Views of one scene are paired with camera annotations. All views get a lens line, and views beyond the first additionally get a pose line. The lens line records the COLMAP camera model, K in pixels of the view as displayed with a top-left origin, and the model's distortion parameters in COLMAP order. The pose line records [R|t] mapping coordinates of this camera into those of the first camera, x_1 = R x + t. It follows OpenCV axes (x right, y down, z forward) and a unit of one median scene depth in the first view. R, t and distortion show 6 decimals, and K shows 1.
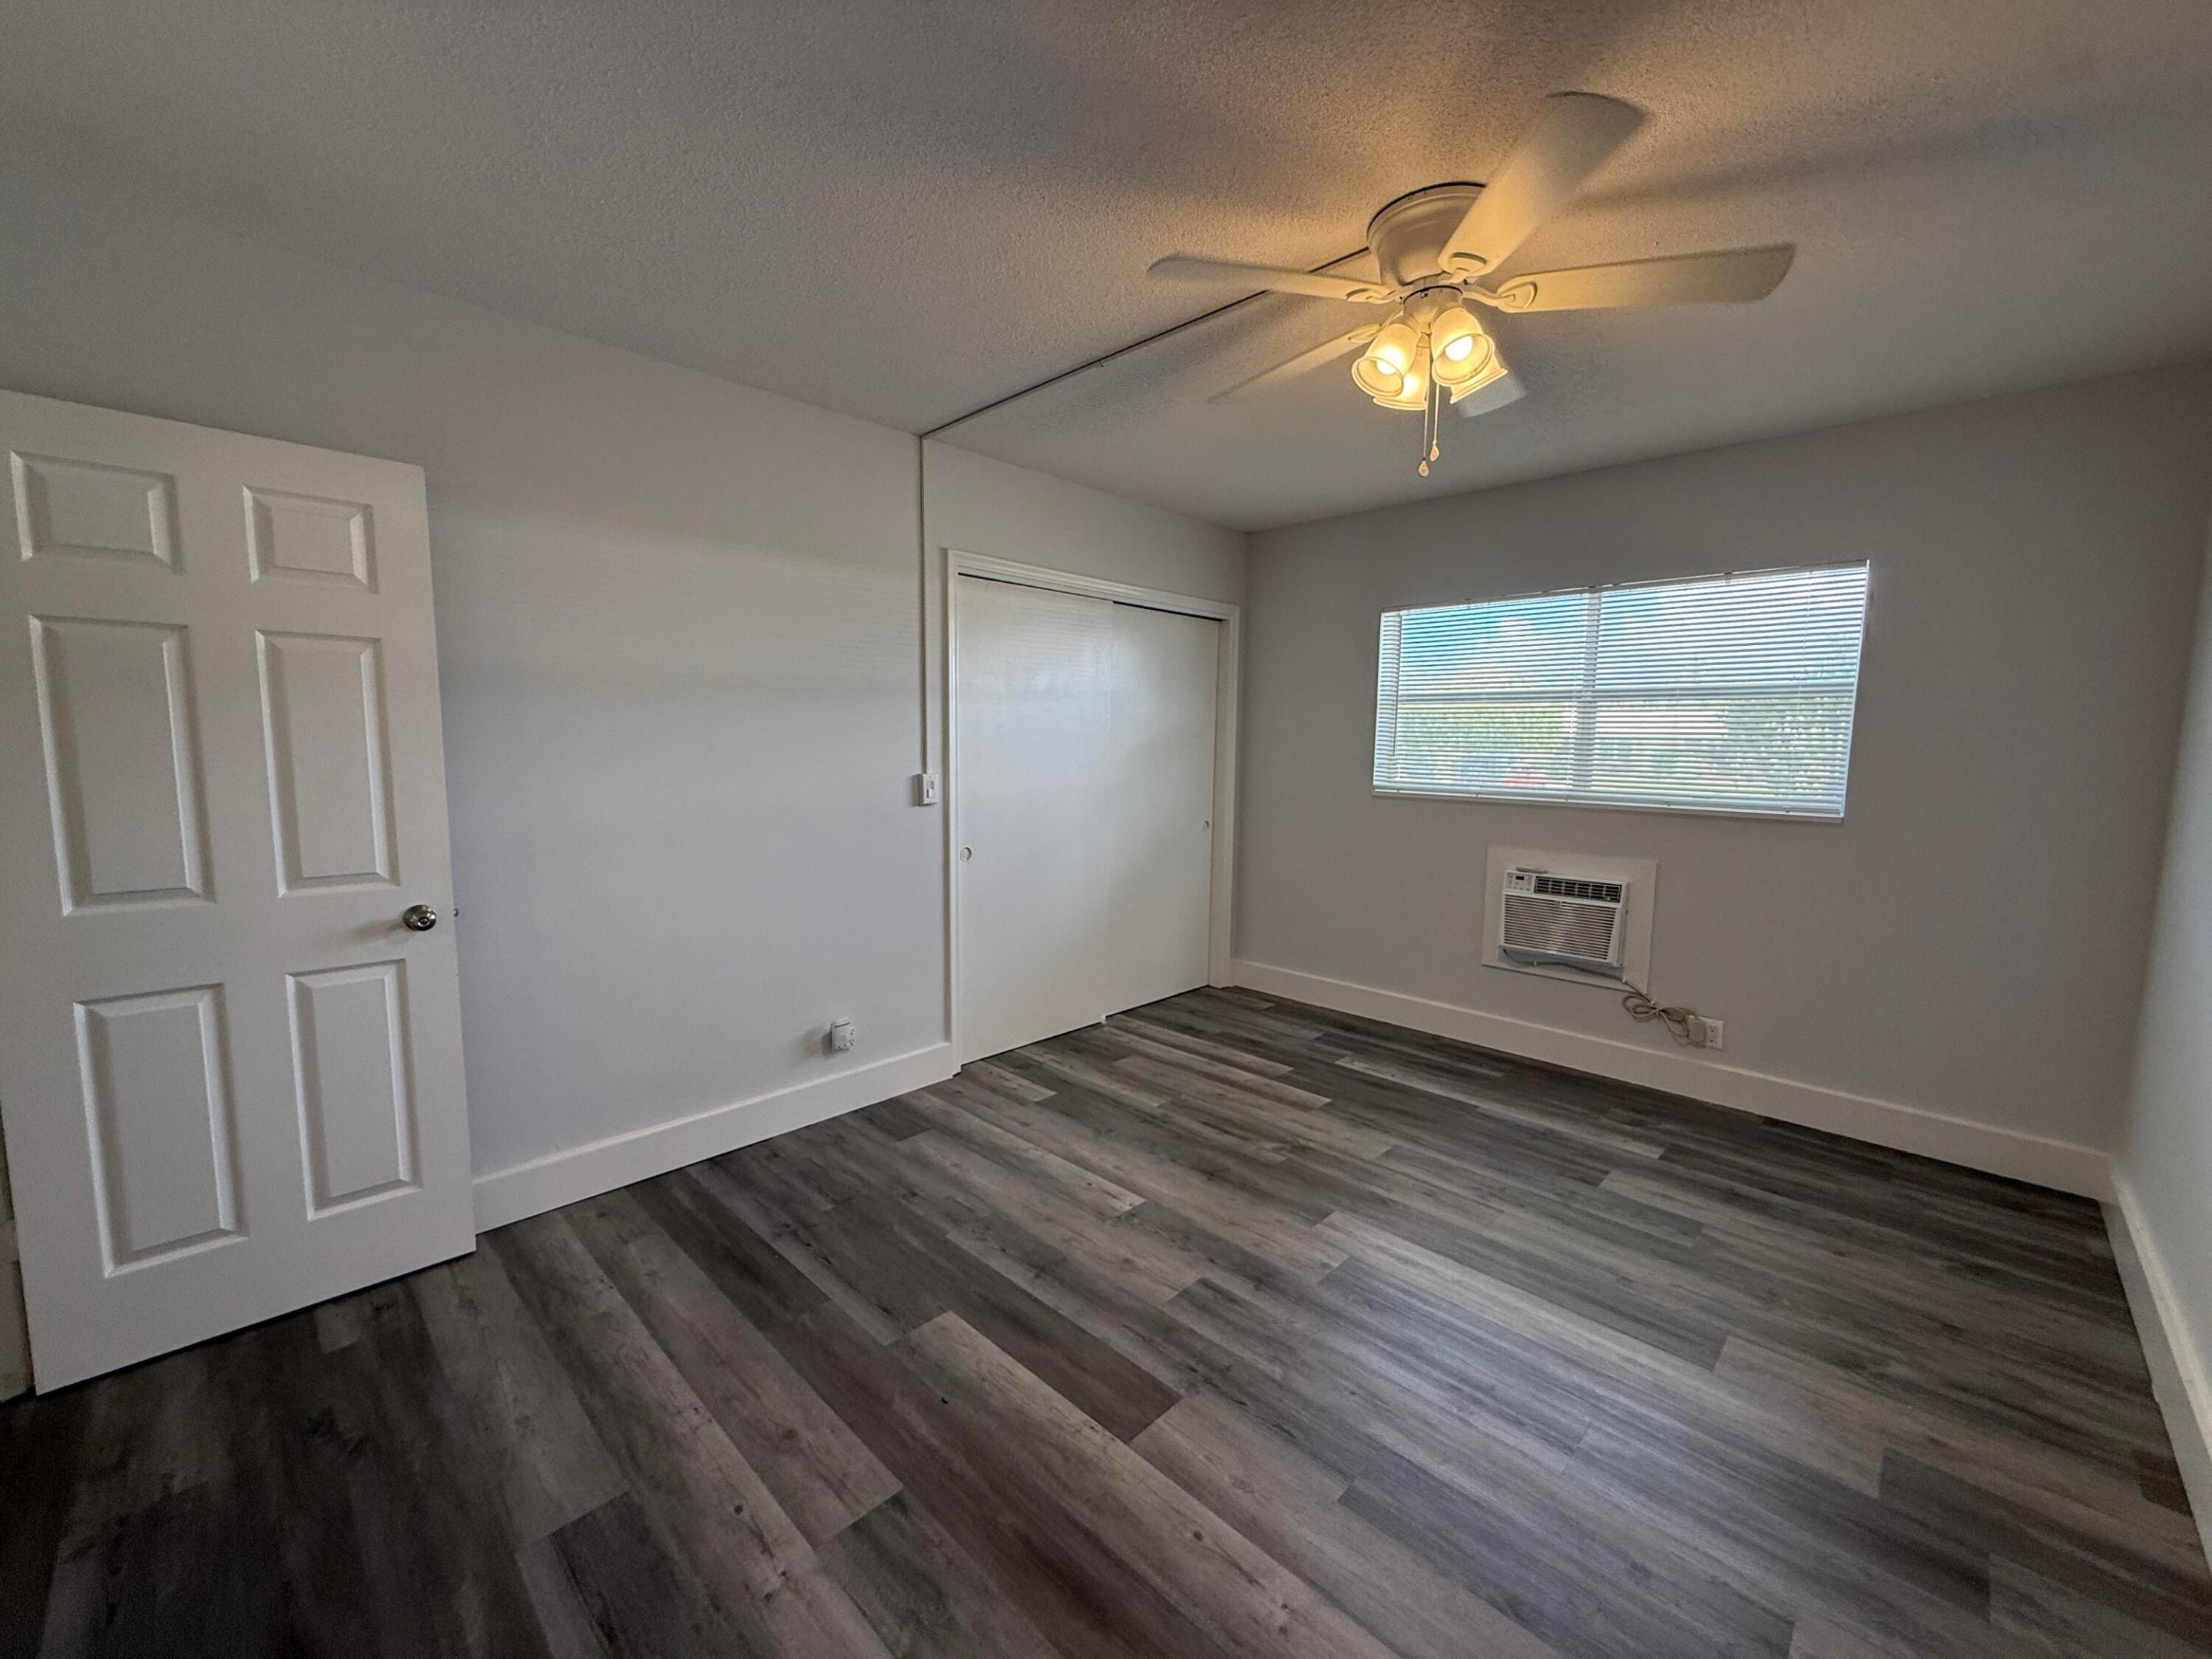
lens RADIAL K [[879.4, 0, 1100.3], [0, 879.4, 834.5], [0, 0, 1]] dist [-0.000637, 0.000608]
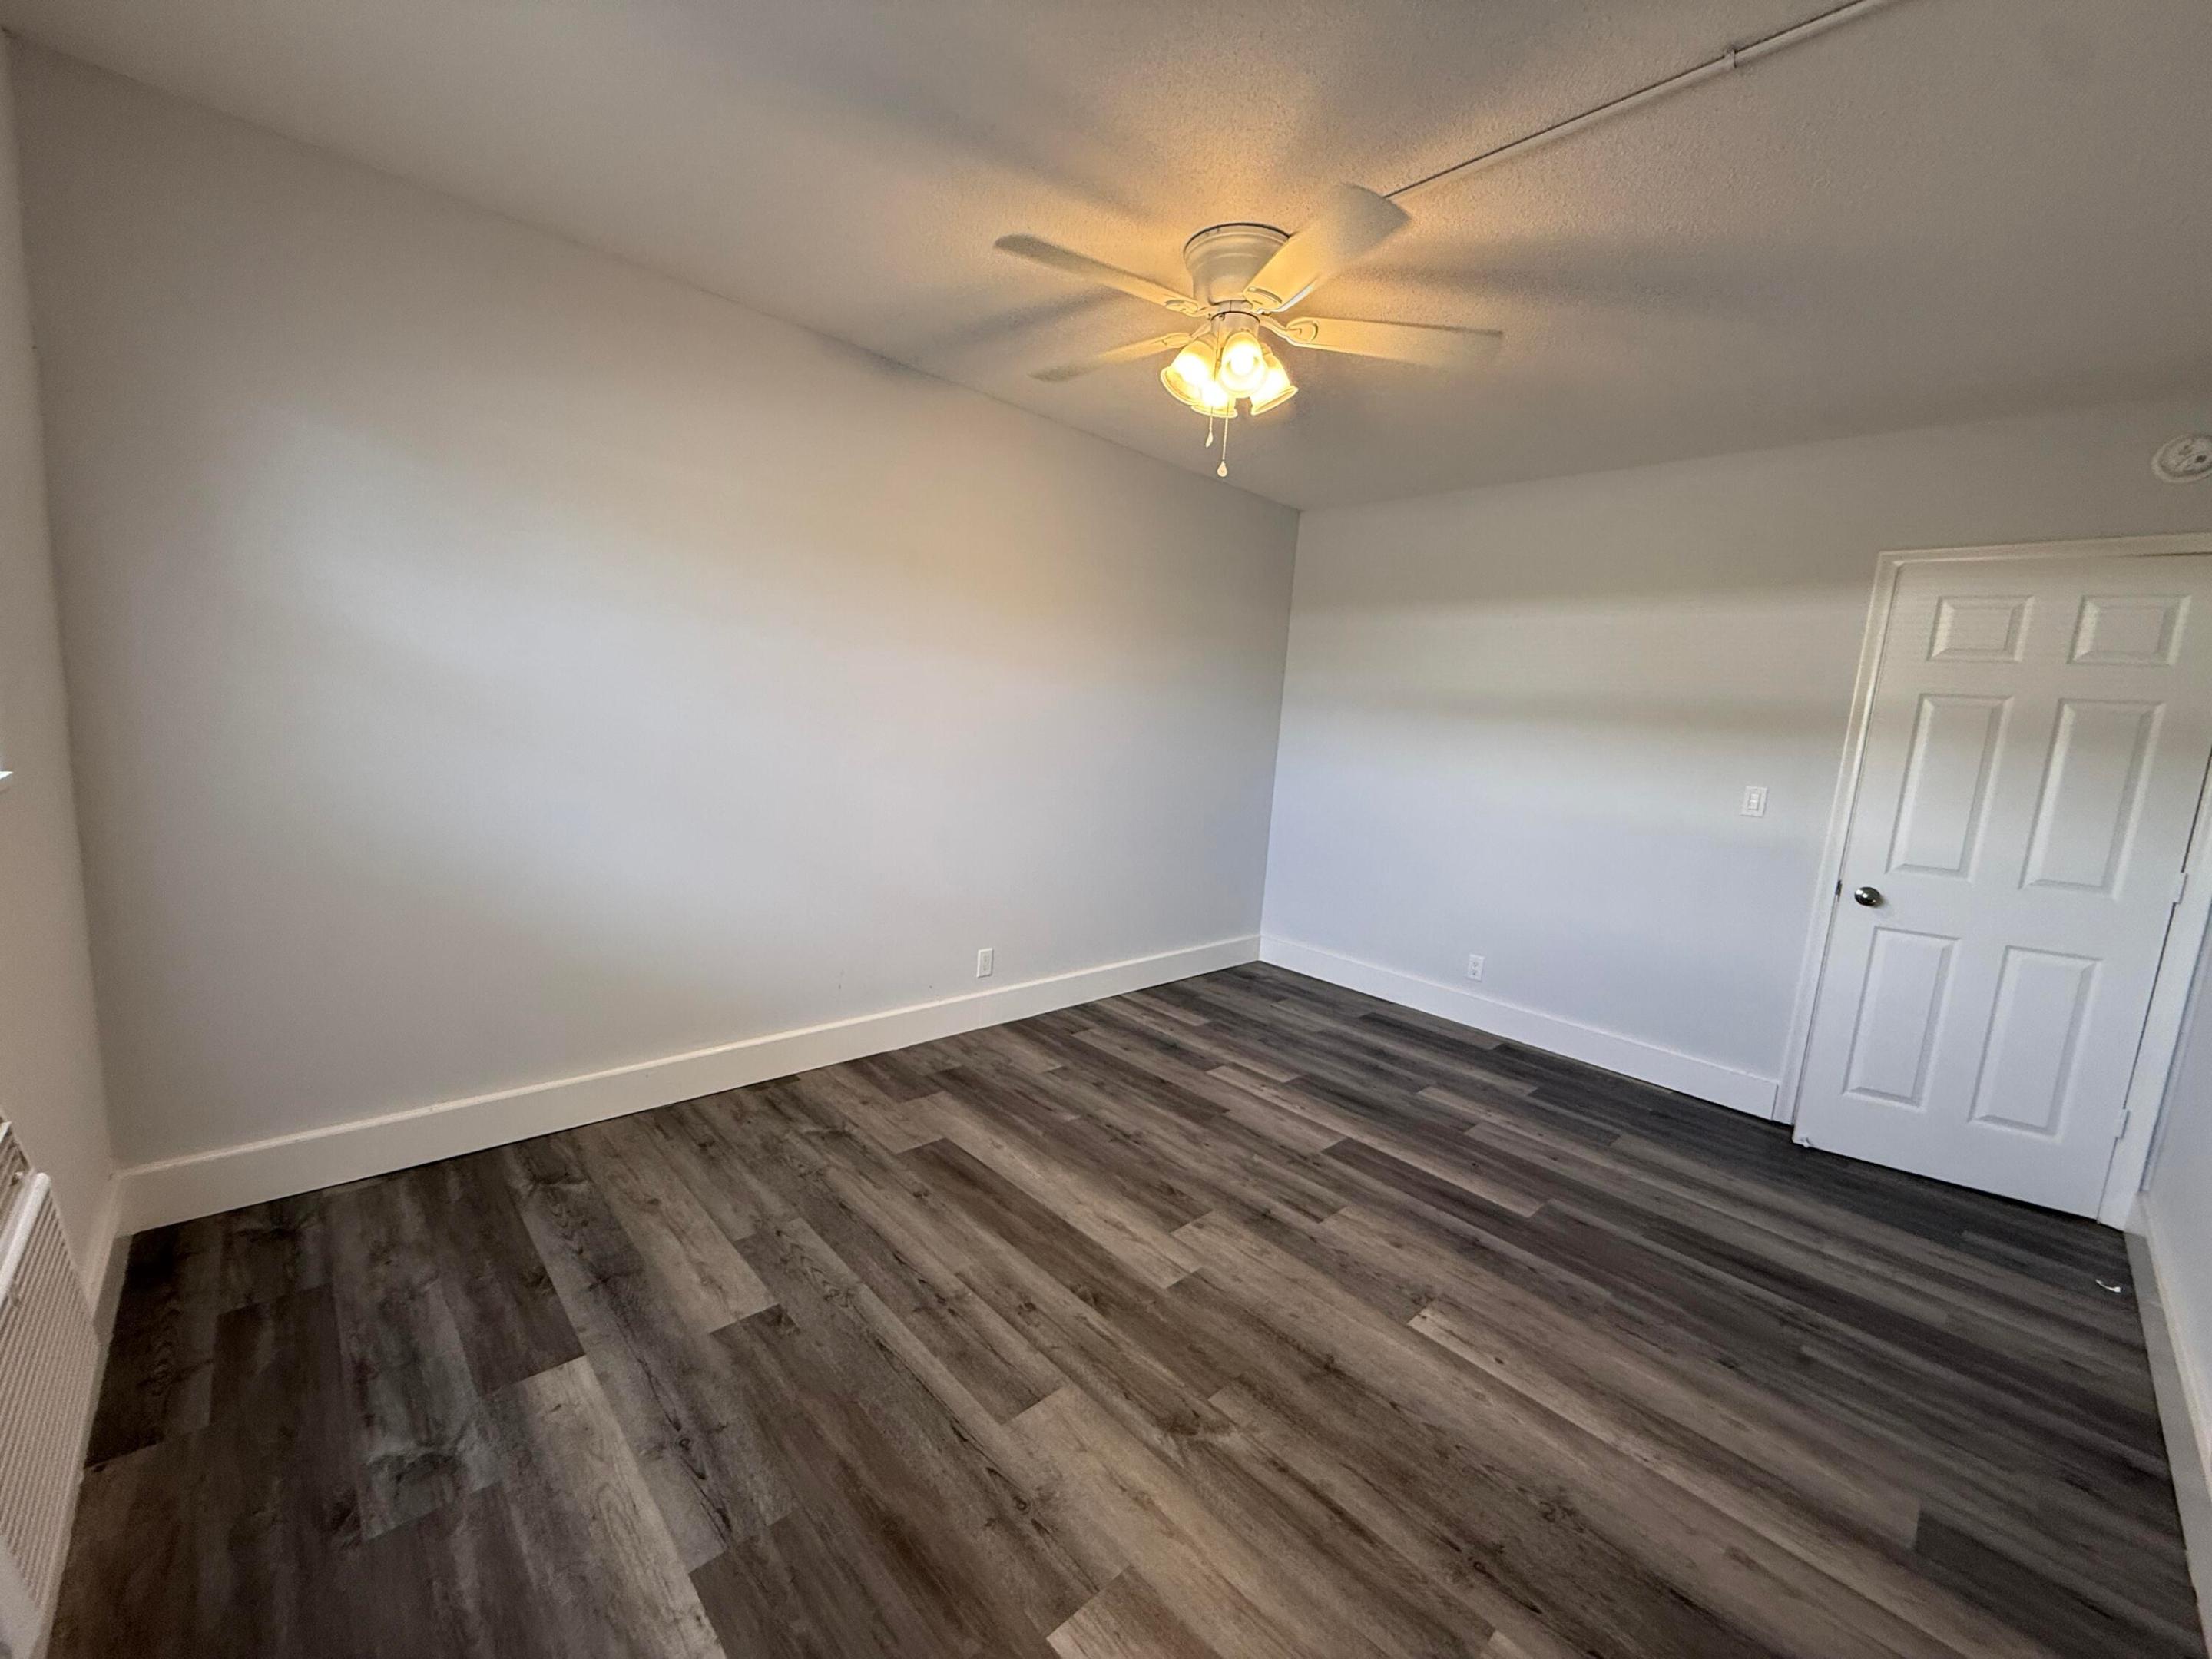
lens RADIAL K [[879.4, 0, 1100.3], [0, 879.4, 834.5], [0, 0, 1]] dist [-0.000637, 0.000608]
pose [[-0.995804, -0.087402, 0.027123, 0.307259], [-0.078162, 0.966452, 0.244666, -0.150776], [-0.047597, 0.241520, -0.969228, 1.512697]]
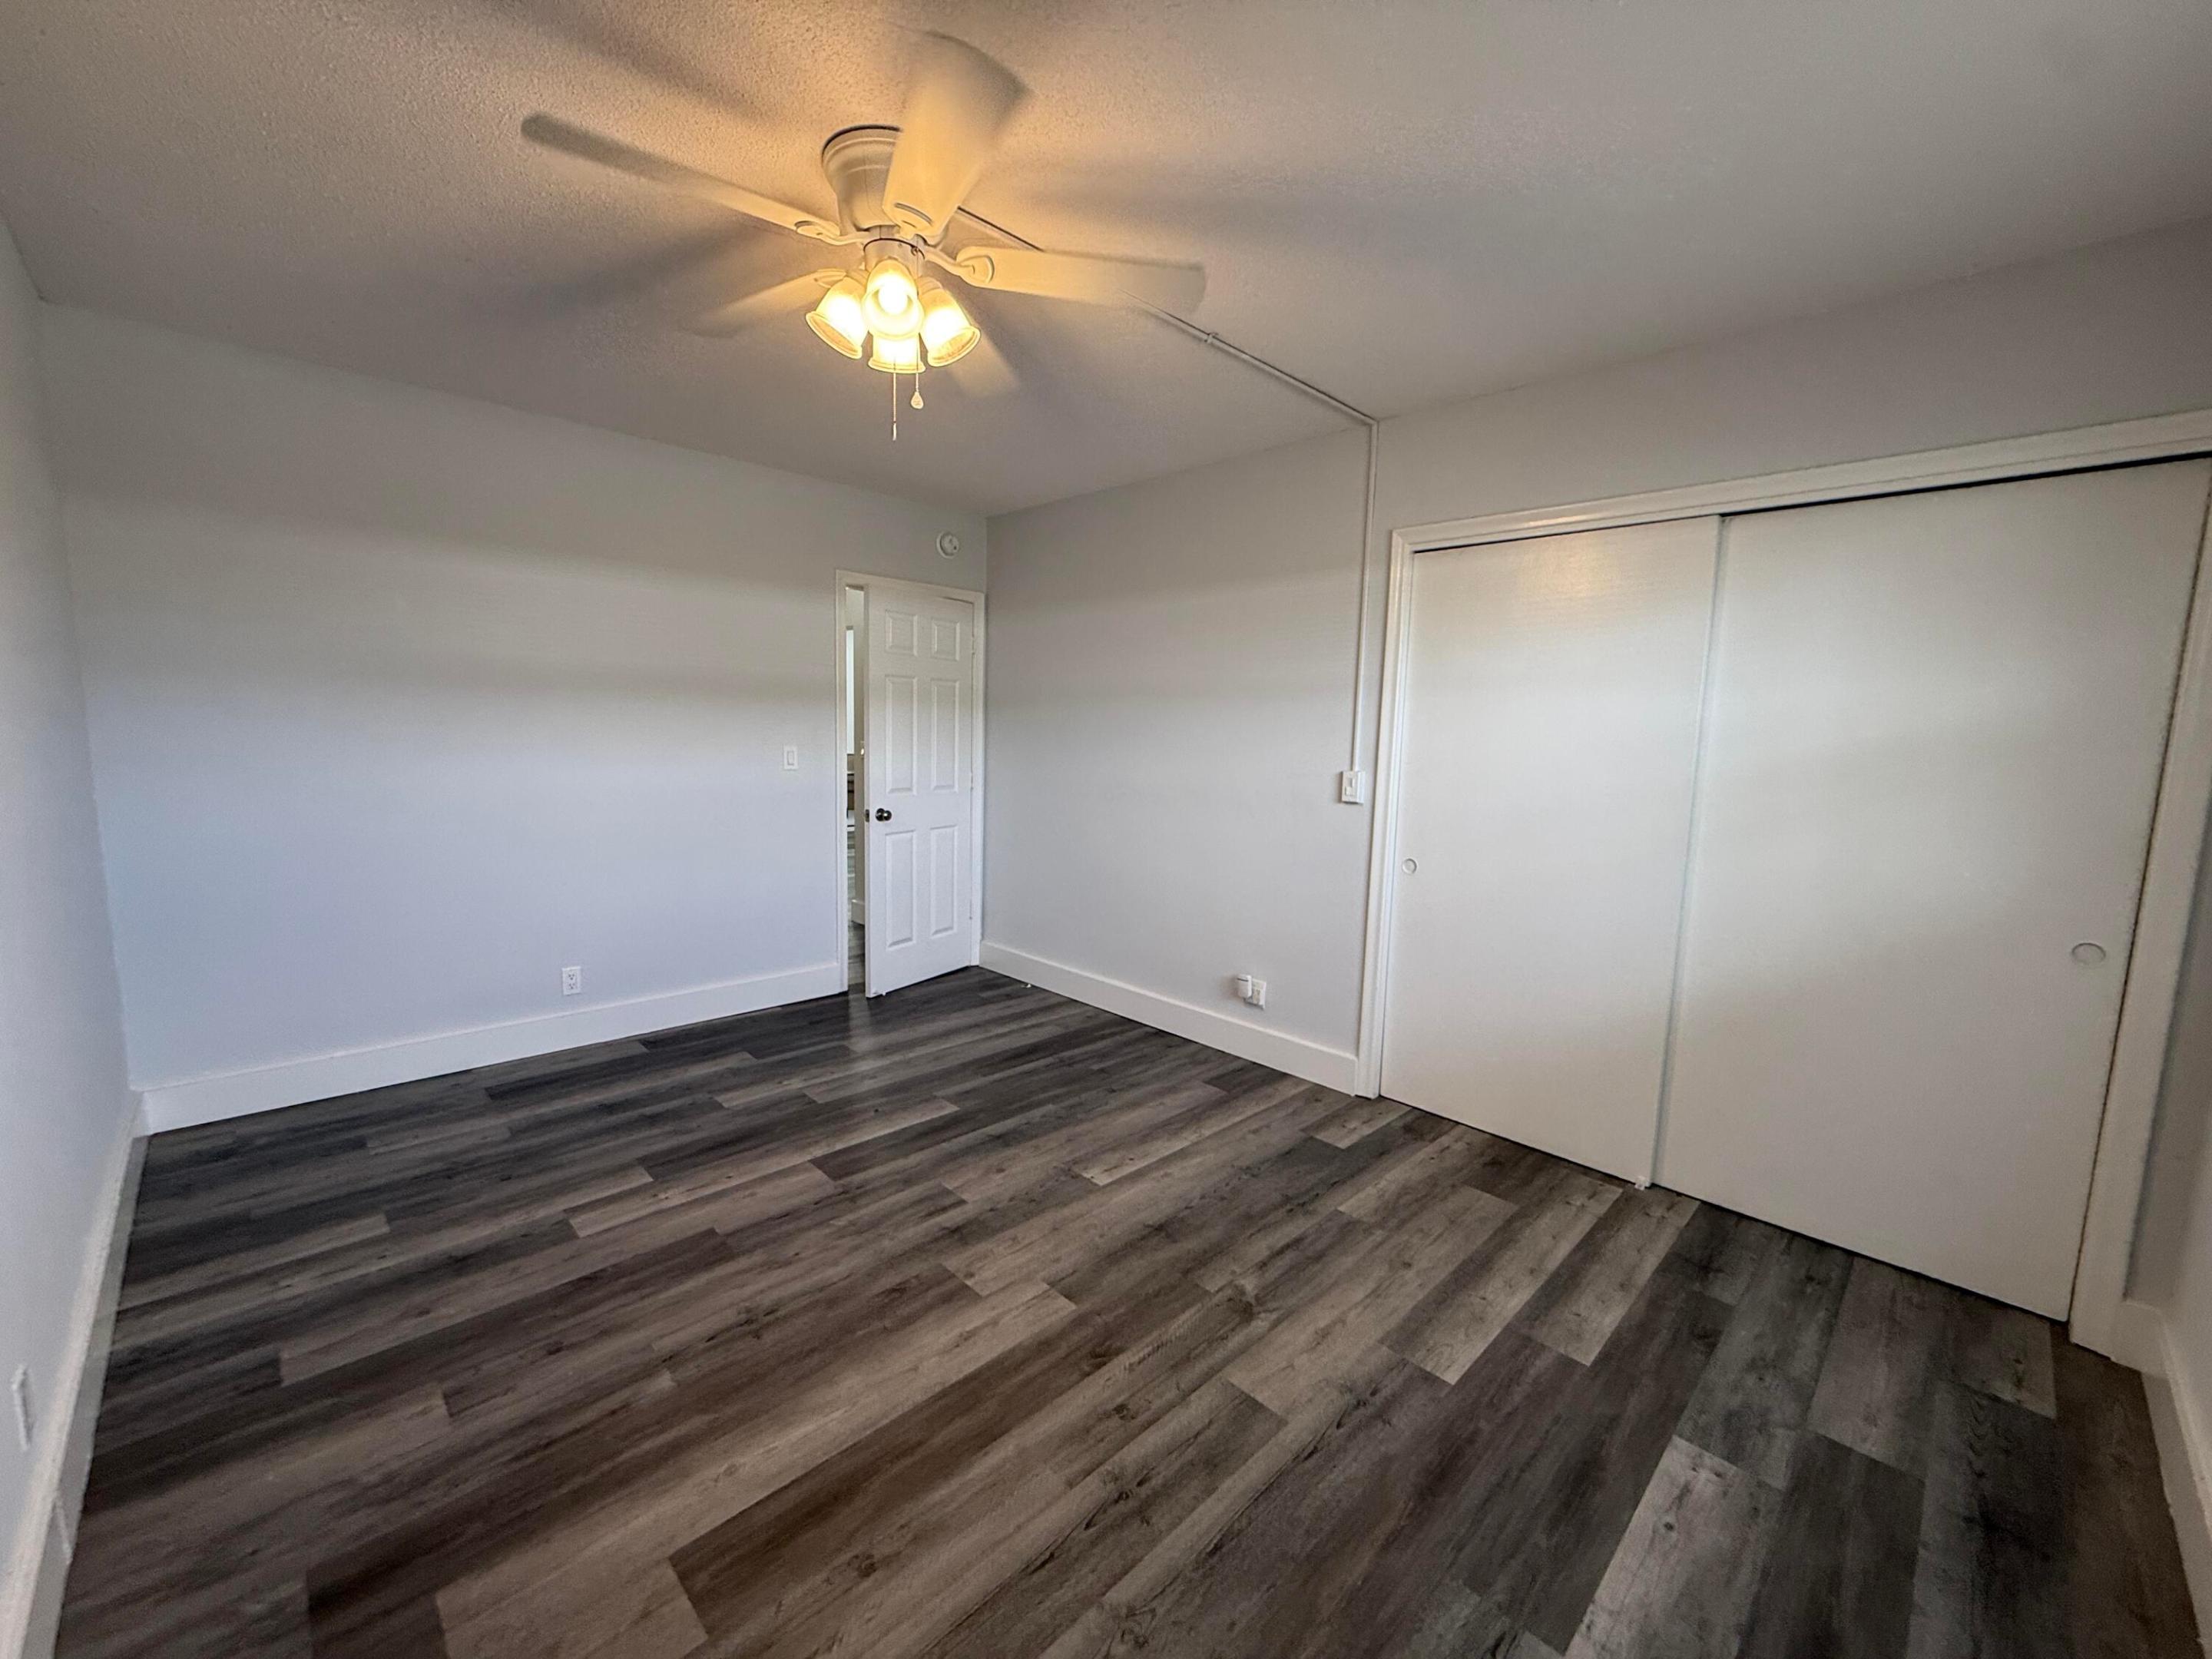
lens RADIAL K [[879.4, 0, 1100.3], [0, 879.4, 834.5], [0, 0, 1]] dist [-0.000637, 0.000608]
pose [[-0.020213, 0.110212, -0.993703, 0.920026], [-0.135619, 0.984417, 0.111941, -0.083619], [0.990555, 0.137028, -0.004951, 0.867045]]
